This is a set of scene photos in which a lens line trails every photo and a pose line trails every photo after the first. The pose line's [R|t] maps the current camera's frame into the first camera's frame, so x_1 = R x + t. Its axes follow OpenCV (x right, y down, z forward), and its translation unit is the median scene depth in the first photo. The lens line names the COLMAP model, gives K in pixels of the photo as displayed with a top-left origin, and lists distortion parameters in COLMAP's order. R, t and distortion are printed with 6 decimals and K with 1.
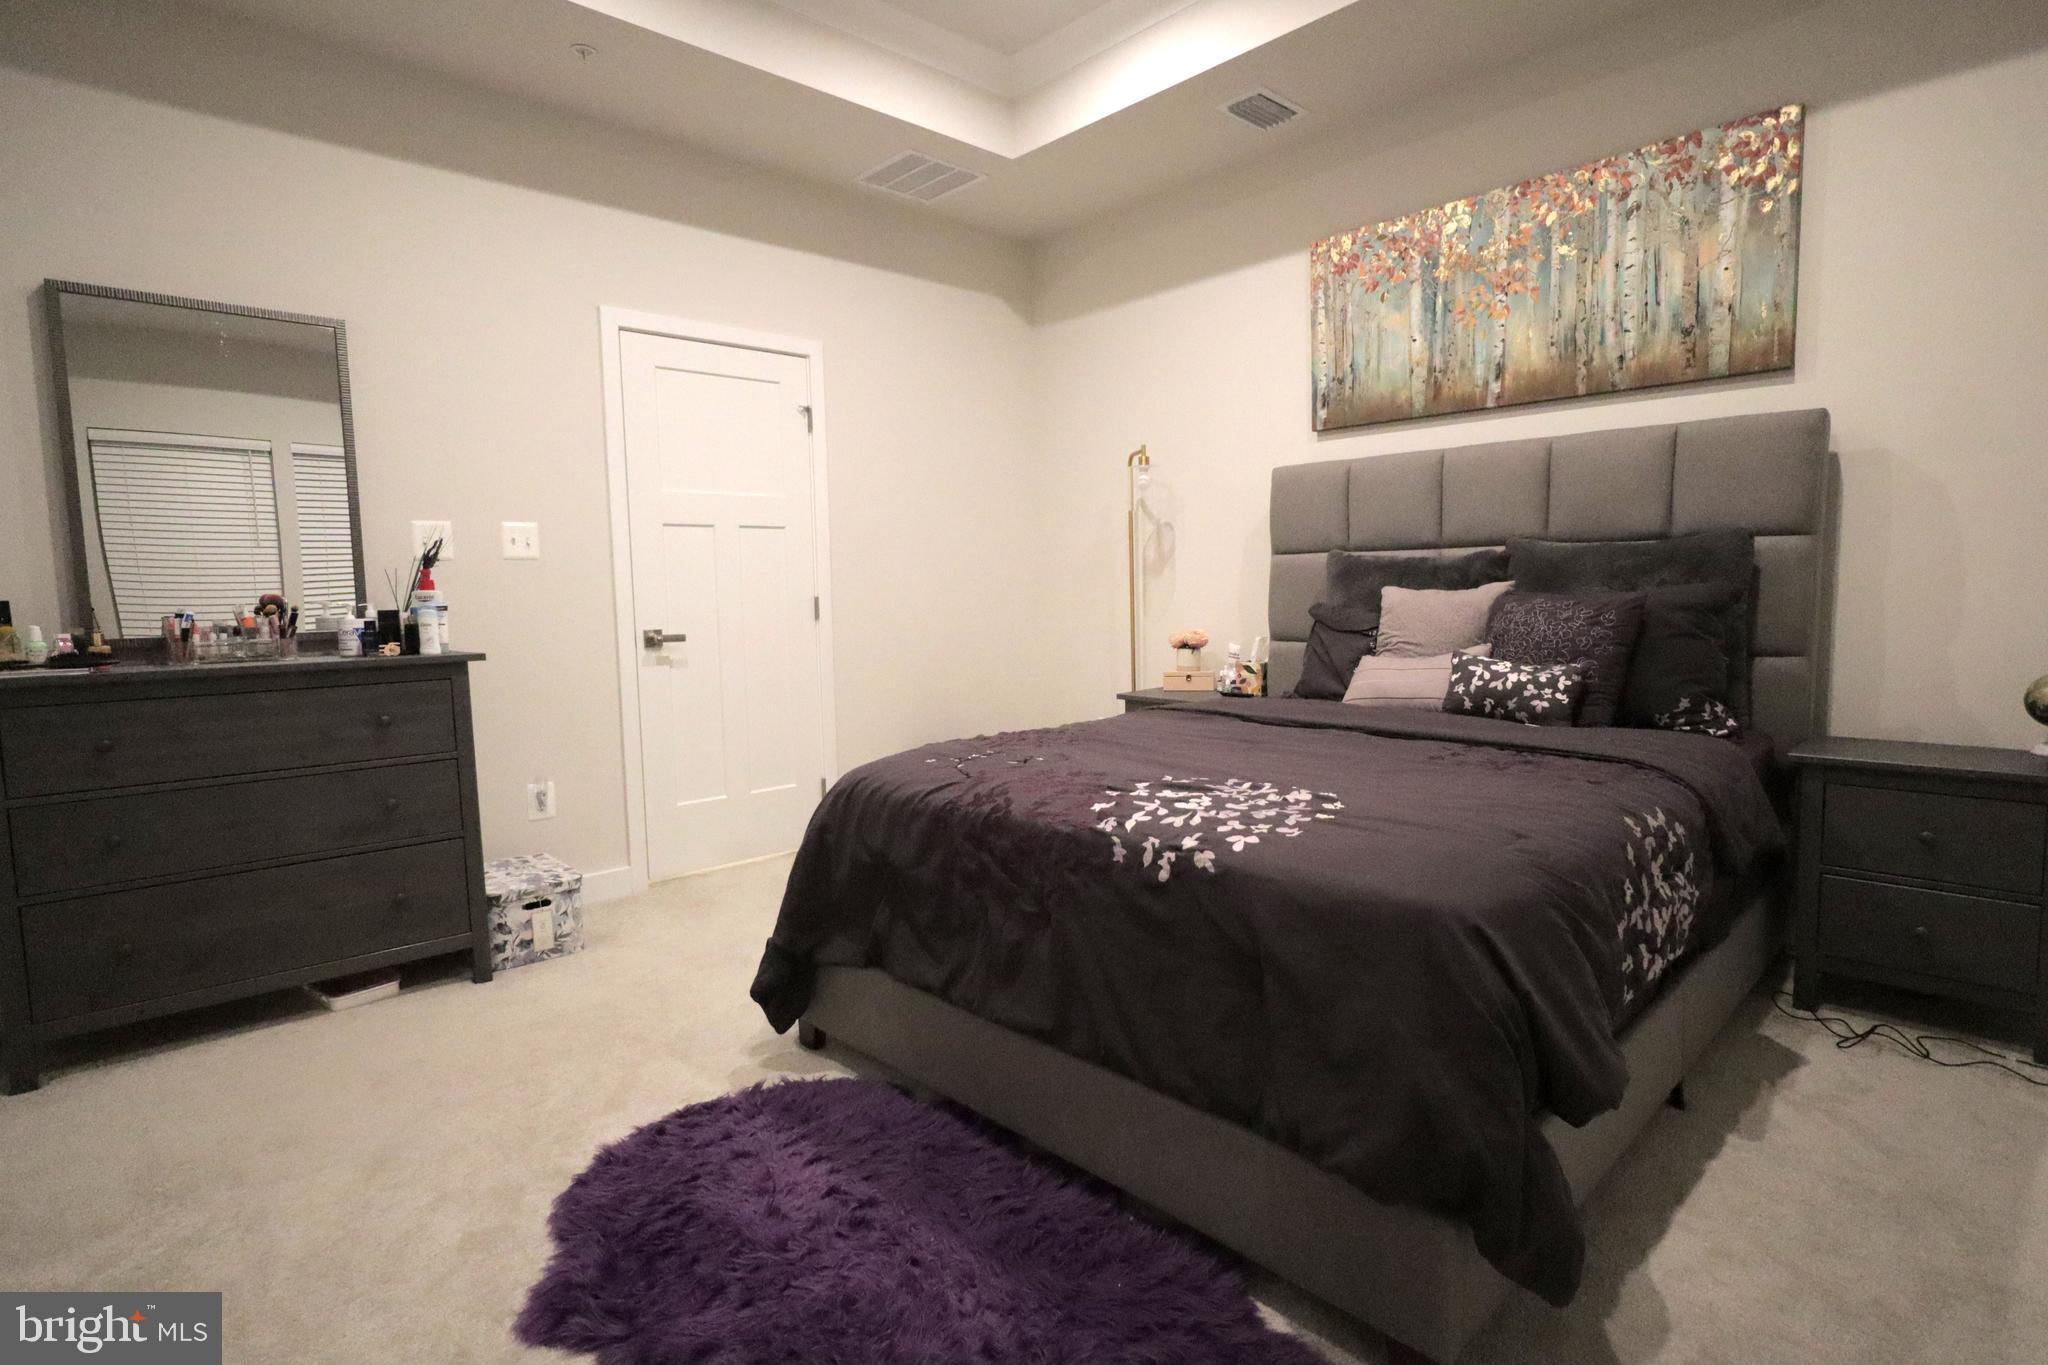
lens RADIAL K [[1029.8, 0, 1033.2], [0, 1029.8, 676.0], [0, 0, 1]] dist [-0.002269, 0.000600]
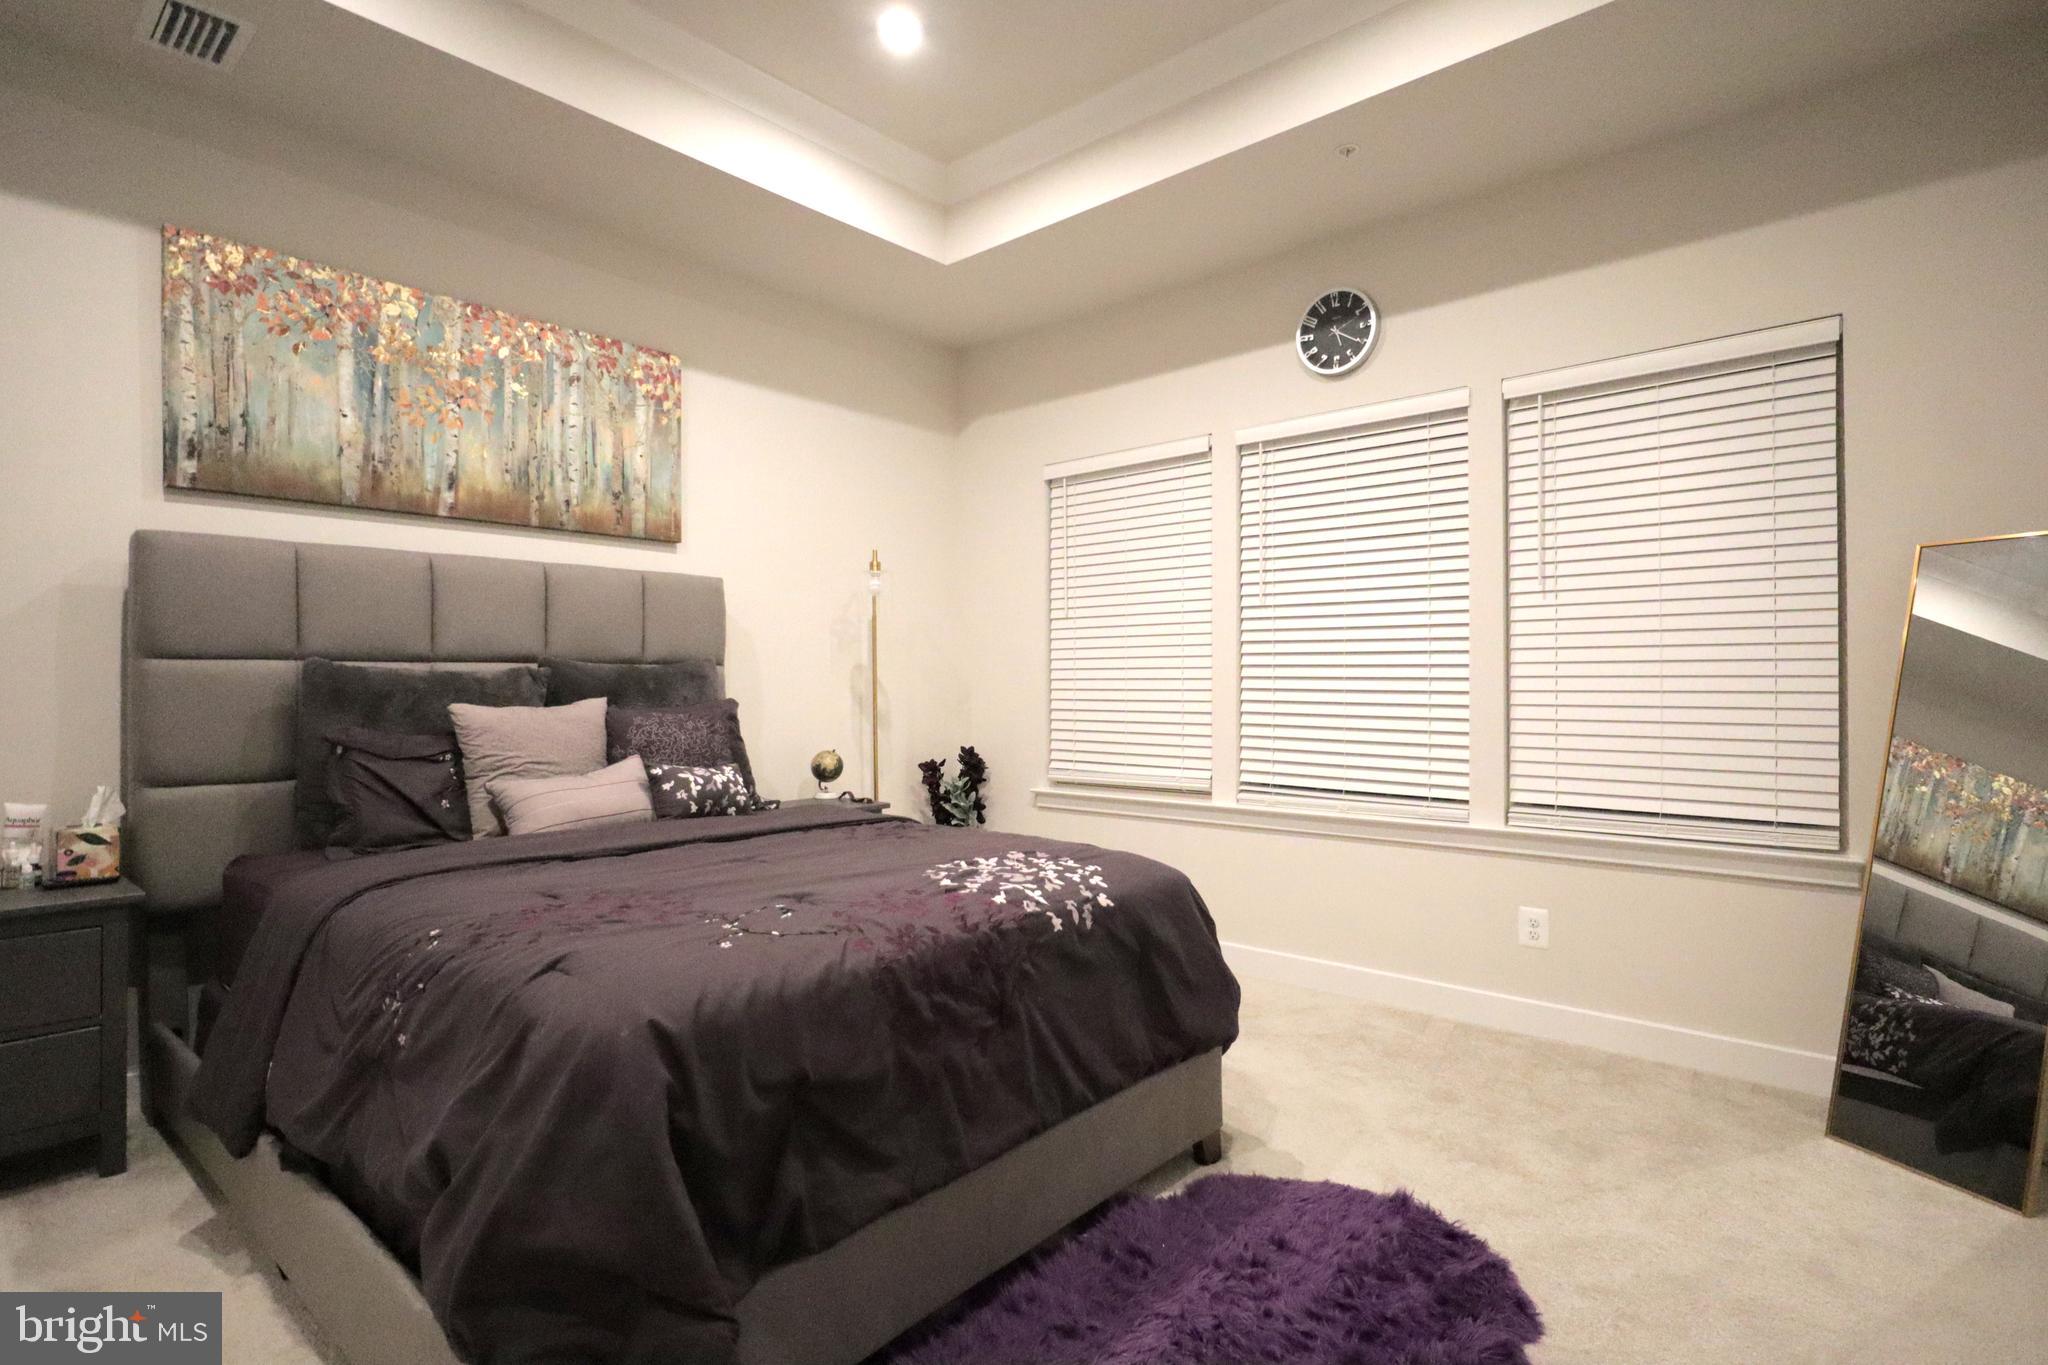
lens RADIAL K [[1029.8, 0, 1033.2], [0, 1029.8, 676.0], [0, 0, 1]] dist [-0.002269, 0.000600]
pose [[-0.100541, 0.026193, 0.994588, -0.554708], [0.097270, 0.995123, -0.016374, -0.046194], [-0.990167, 0.095097, -0.102599, 0.577439]]
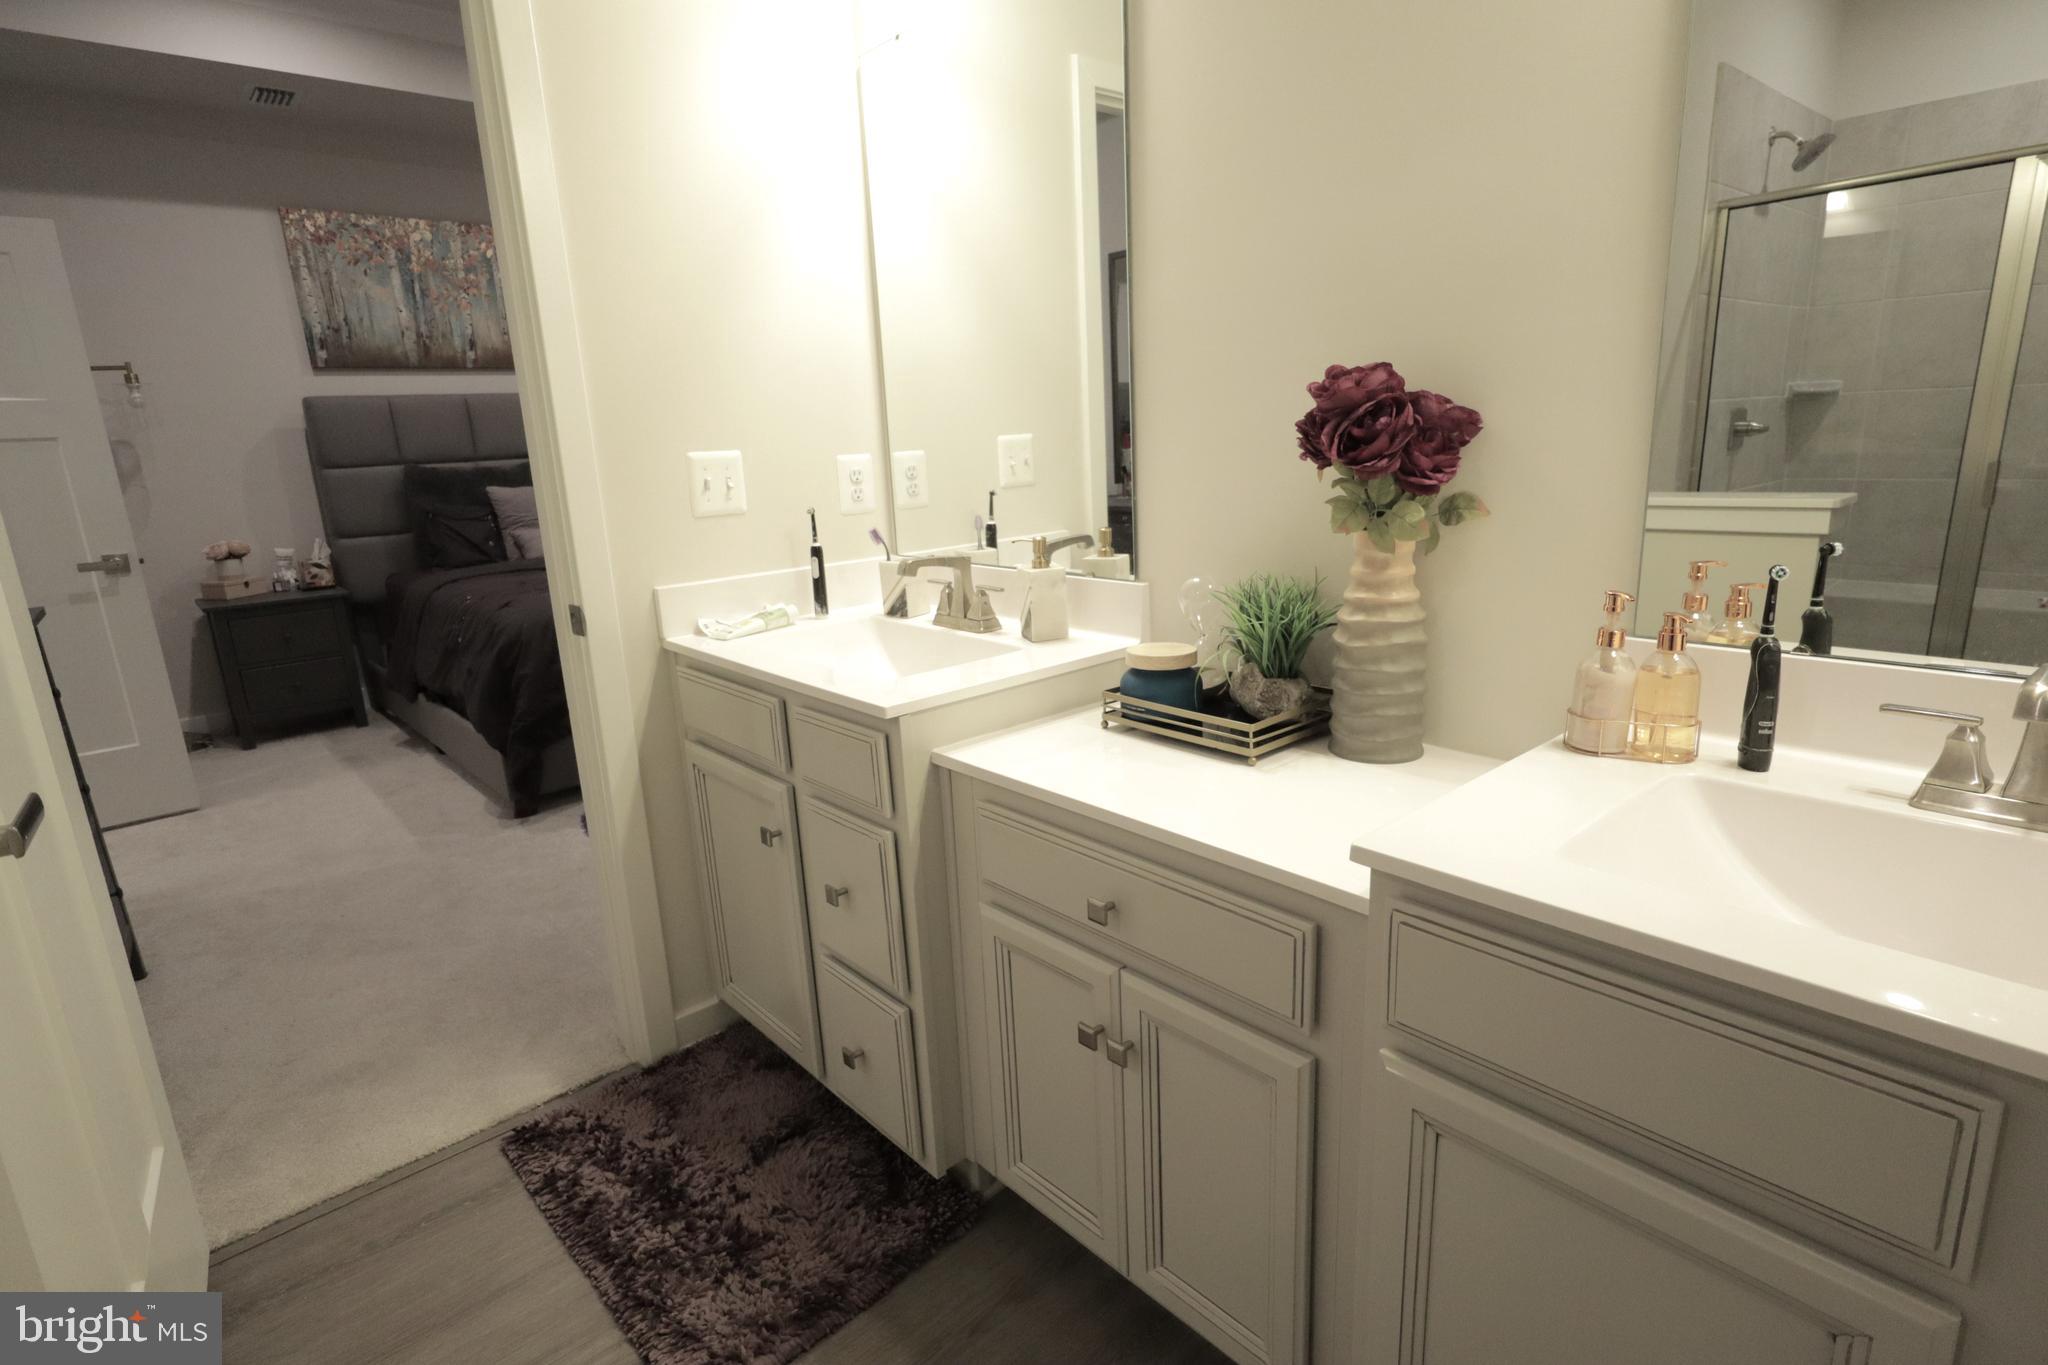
lens RADIAL K [[1030.1, 0, 1024.0], [0, 1030.1, 682.5], [0, 0, 1]] dist [0.000789, 0.000140]
pose [[0.024204, -0.226244, 0.973770, -1.153302], [0.135304, 0.965834, 0.221037, -0.034897], [-0.990508, 0.126405, 0.053989, 0.156574]]
